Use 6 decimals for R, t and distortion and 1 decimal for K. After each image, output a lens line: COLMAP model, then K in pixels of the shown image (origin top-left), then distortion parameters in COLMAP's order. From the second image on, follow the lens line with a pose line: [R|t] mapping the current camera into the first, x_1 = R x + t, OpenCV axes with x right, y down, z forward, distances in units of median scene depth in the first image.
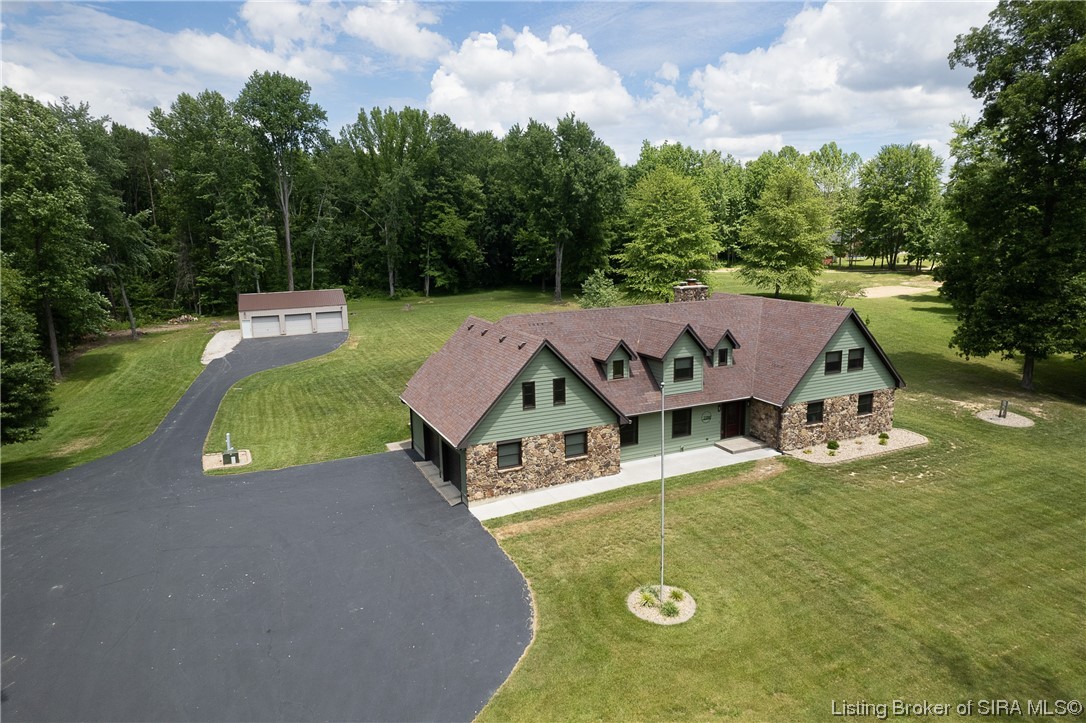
lens RADIAL K [[692.8, 0, 540.0], [0, 692.8, 359.9], [0, 0, 1]] dist [-0.035535, 0.004959]
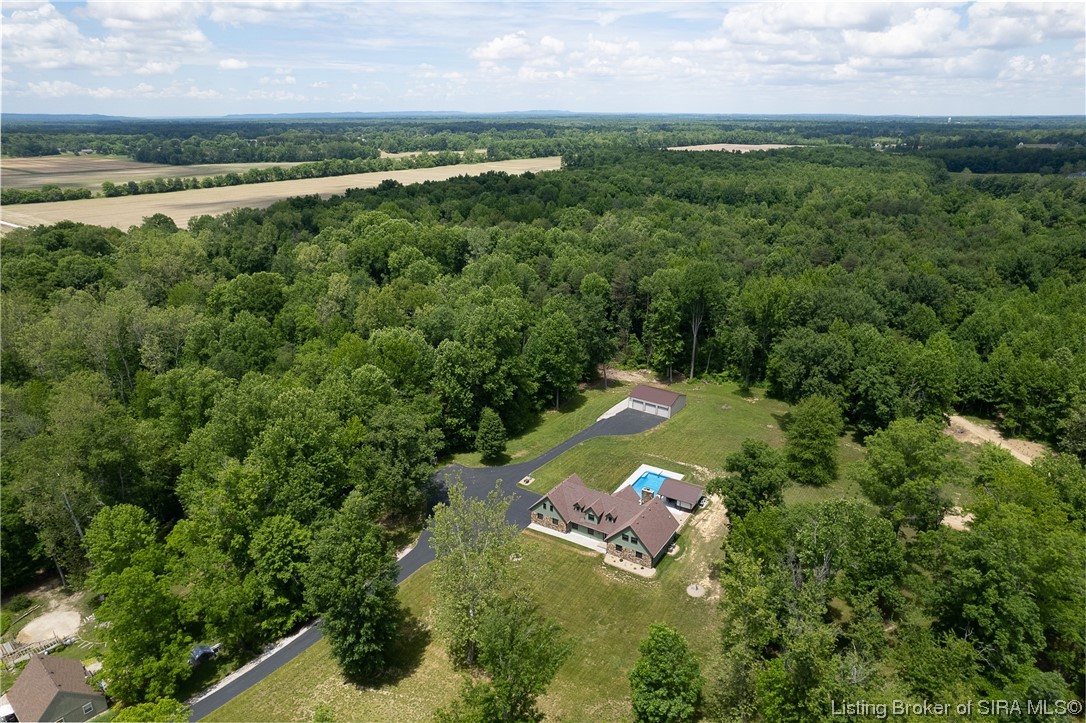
lens RADIAL K [[692.8, 0, 540.0], [0, 692.8, 362.5], [0, 0, 1]] dist [-0.035535, 0.004959]
pose [[0.542927, 0.305469, -0.782252, 1.130203], [-0.161121, 0.952082, 0.259960, -0.705773], [0.824178, -0.015102, 0.566129, -0.523347]]
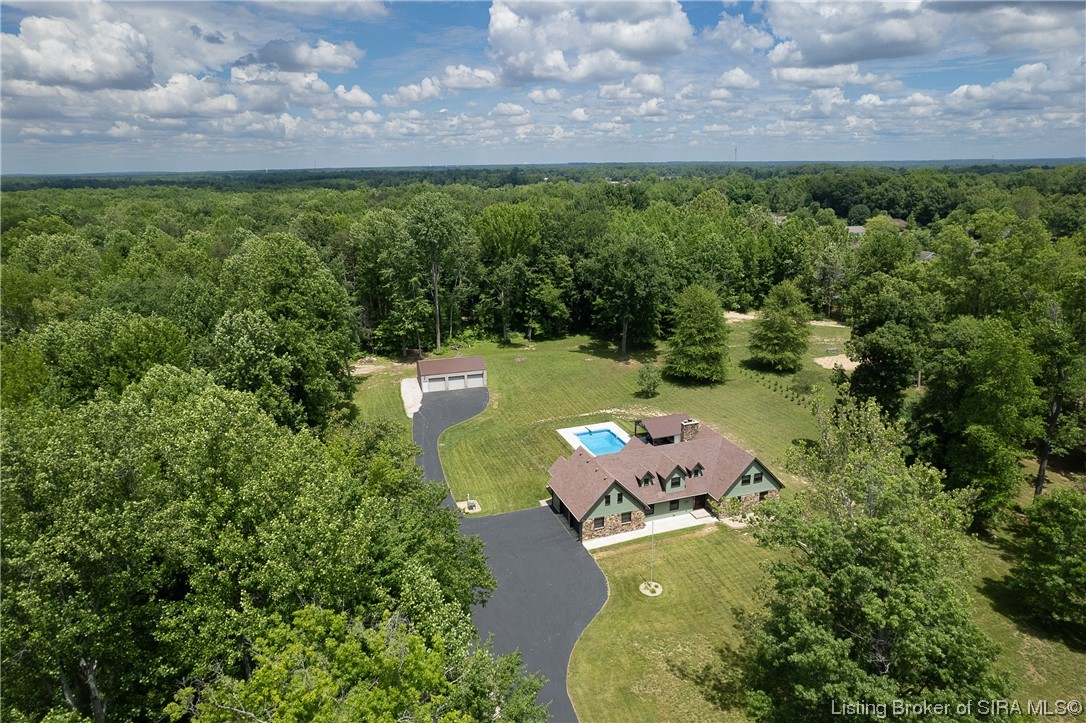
lens RADIAL K [[692.8, 0, 541.6], [0, 692.8, 361.7], [0, 0, 1]] dist [-0.035535, 0.004959]
pose [[0.995533, 0.031903, -0.088858, -0.018103], [-0.023356, 0.995145, 0.095613, -0.256664], [0.091476, -0.093110, 0.991445, -0.546587]]
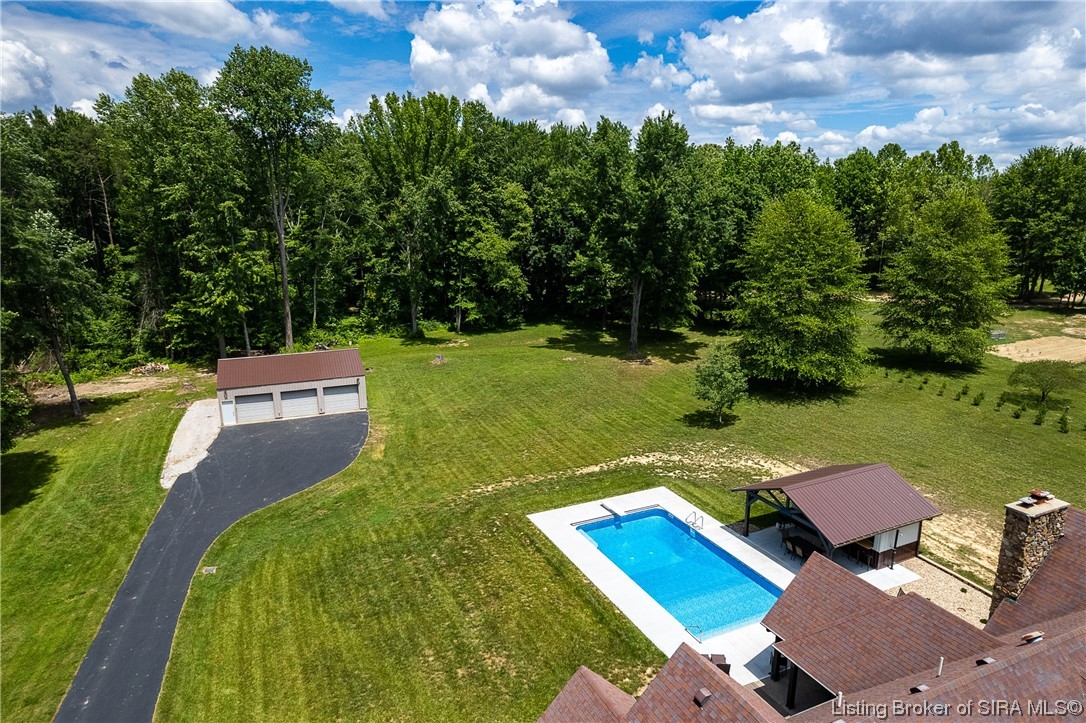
lens RADIAL K [[692.8, 0, 538.6], [0, 692.8, 367.7], [0, 0, 1]] dist [-0.035535, 0.004959]
pose [[0.999877, 0.012472, 0.009544, -0.105975], [-0.012946, 0.998597, 0.051344, -0.131815], [-0.008891, -0.051461, 0.998635, 0.273361]]
